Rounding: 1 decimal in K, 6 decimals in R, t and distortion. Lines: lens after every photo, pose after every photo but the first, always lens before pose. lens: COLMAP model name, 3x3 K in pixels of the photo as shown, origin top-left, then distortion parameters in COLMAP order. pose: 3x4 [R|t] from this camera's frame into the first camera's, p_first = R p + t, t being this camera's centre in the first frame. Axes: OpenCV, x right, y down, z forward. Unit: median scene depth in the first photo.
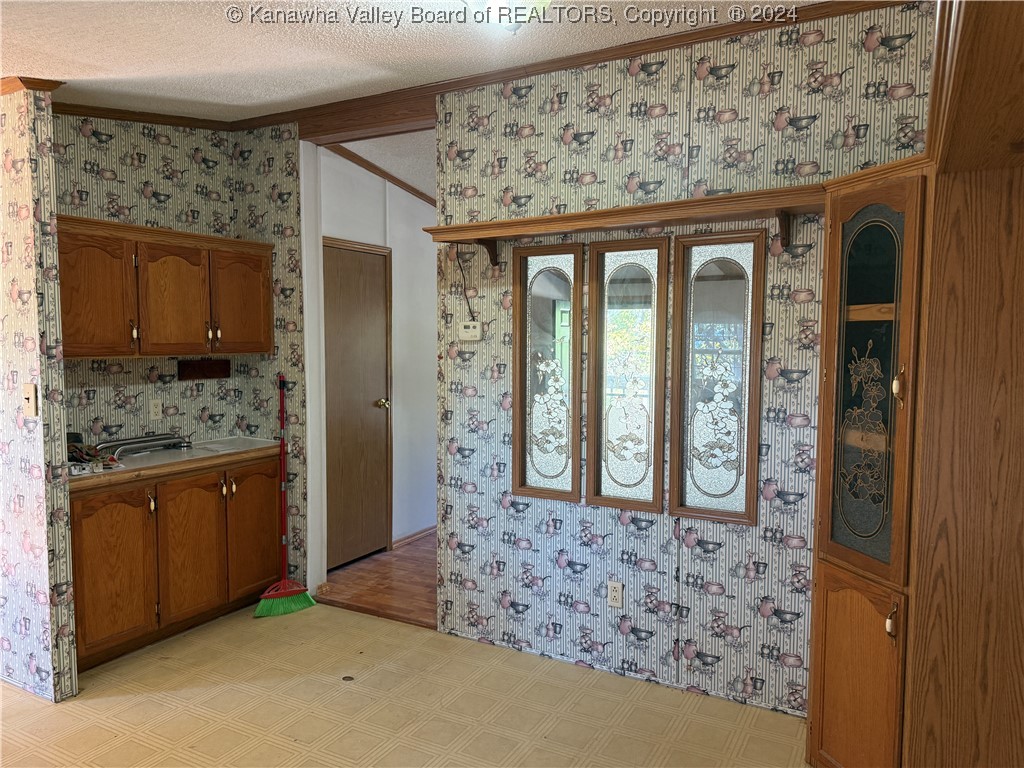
lens RADIAL K [[725.8, 0, 516.5], [0, 725.8, 382.2], [0, 0, 1]] dist [0.032377, -0.051970]
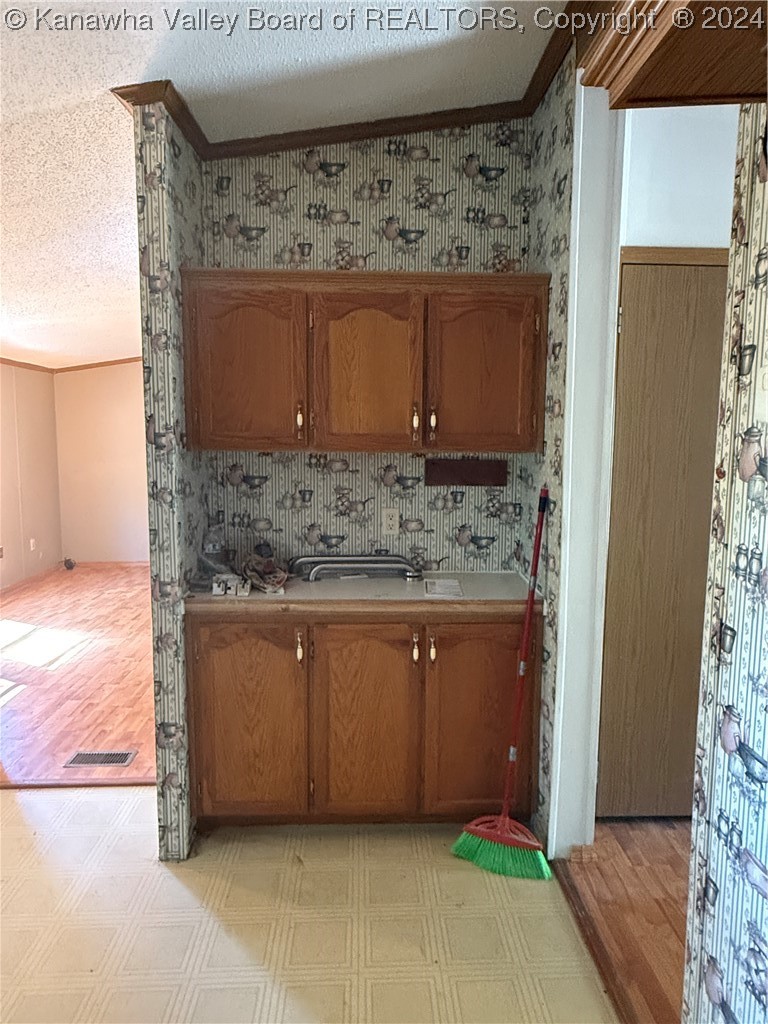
lens RADIAL K [[643.0, 0, 381.5], [0, 643.0, 501.2], [0, 0, 1]] dist [-0.002315, -0.000174]
pose [[0.519464, 0.090931, -0.849641, 0.084259], [-0.061782, 0.995716, 0.068791, -0.034854], [0.852256, 0.016758, 0.522856, 0.749838]]
